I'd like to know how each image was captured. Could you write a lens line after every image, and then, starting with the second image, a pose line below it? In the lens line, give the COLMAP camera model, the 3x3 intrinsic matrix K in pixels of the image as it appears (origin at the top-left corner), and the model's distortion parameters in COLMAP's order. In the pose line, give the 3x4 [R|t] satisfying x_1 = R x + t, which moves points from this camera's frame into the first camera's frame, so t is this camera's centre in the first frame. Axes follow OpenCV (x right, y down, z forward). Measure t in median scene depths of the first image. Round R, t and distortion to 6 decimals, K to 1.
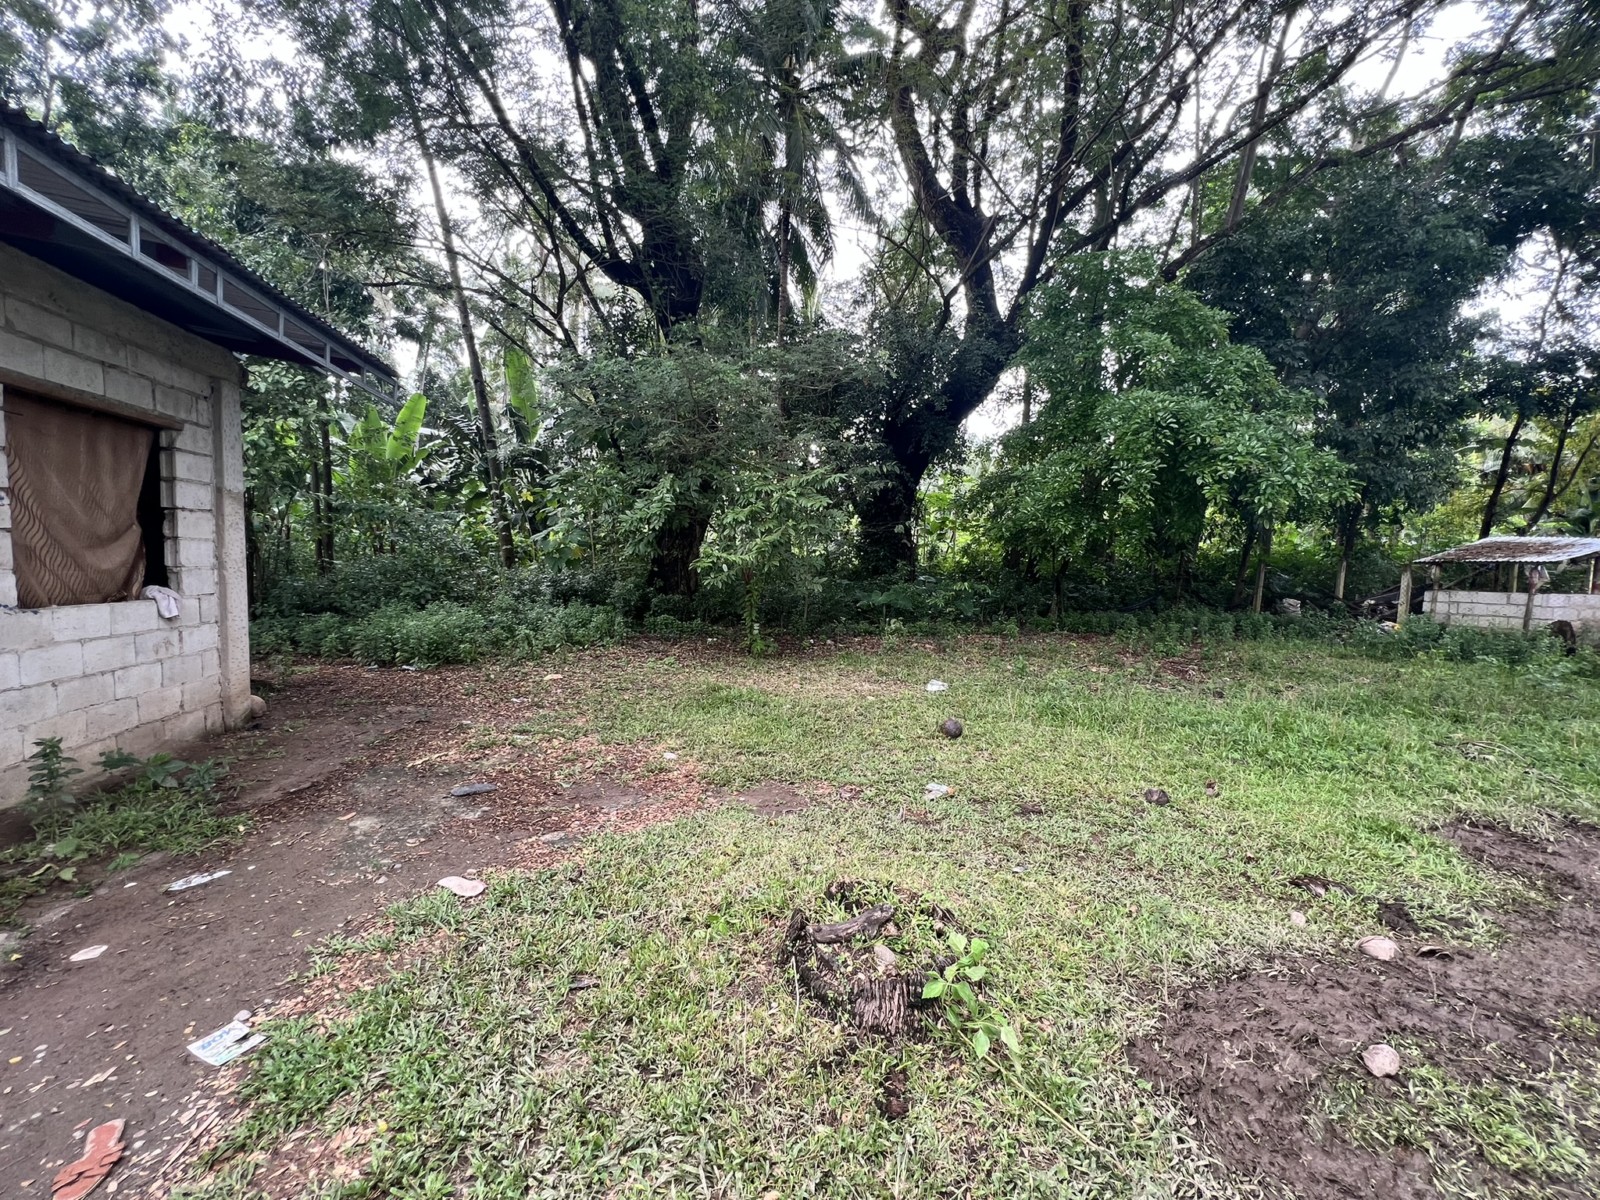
lens RADIAL K [[638.3, 0, 799.9], [0, 638.3, 601.2], [0, 0, 1]] dist [-0.001309, 0.000274]
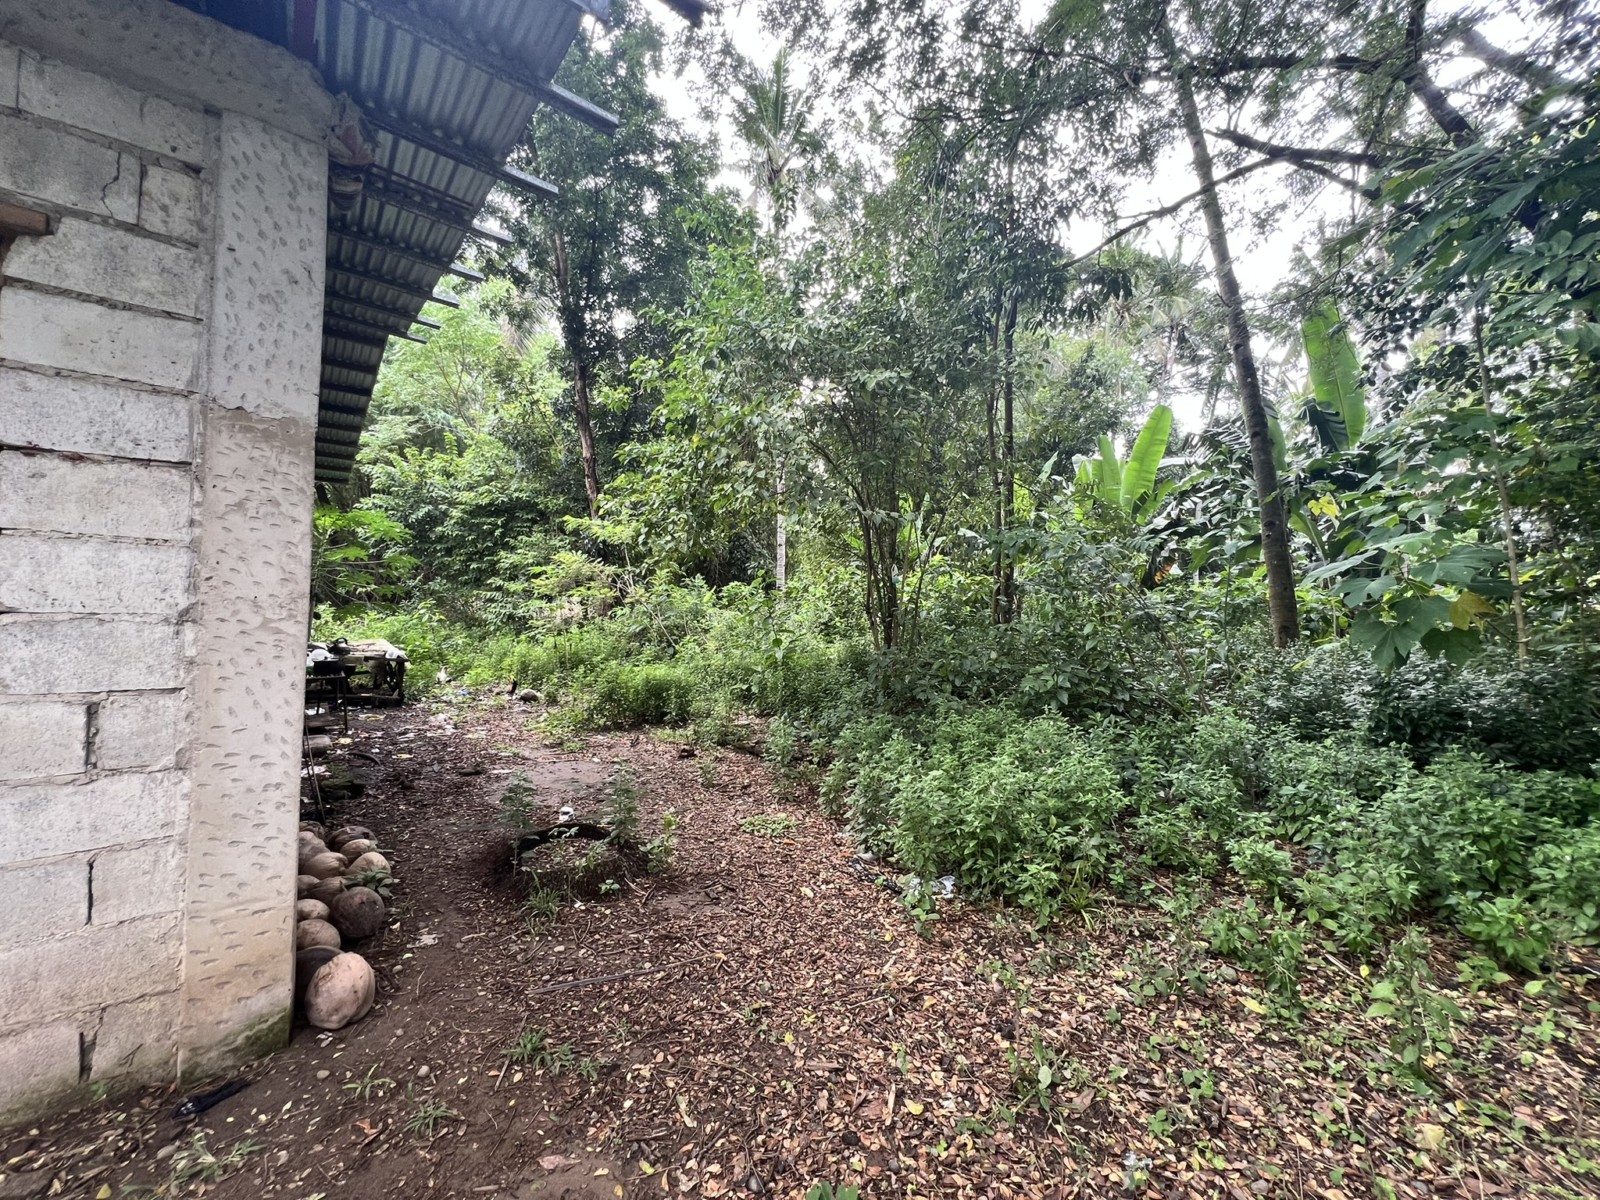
lens RADIAL K [[638.3, 0, 798.1], [0, 638.3, 600.0], [0, 0, 1]] dist [-0.001309, 0.000274]
pose [[0.435511, -0.025784, -0.899814, -0.181997], [-0.080152, 0.994509, -0.067291, -0.027925], [0.896608, 0.101427, 0.431053, 0.488469]]
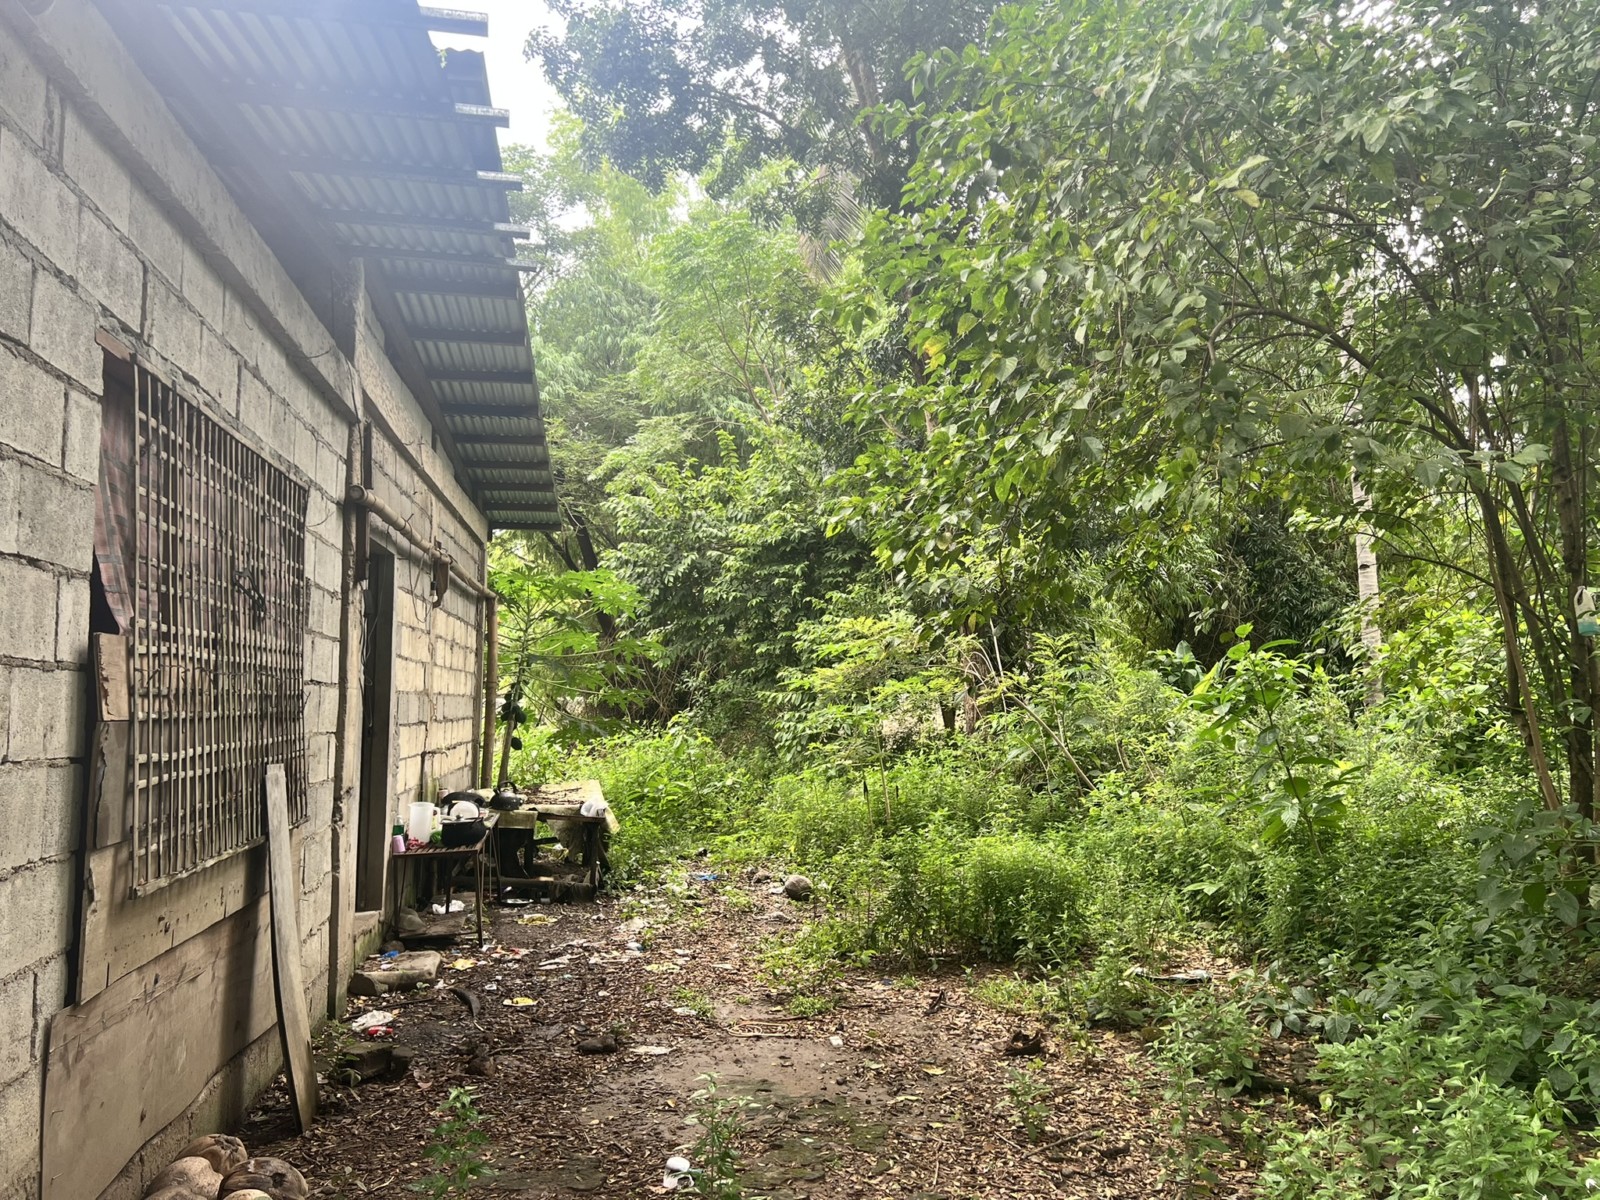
lens RADIAL K [[1190.6, 0, 817.2], [0, 1190.6, 593.7], [0, 0, 1]] dist [0.063660, -0.074204]
pose [[-0.051585, -0.117795, -0.991697, -0.232490], [-0.064513, 0.991338, -0.114396, -0.038530], [0.996583, 0.058076, -0.058737, 0.579764]]
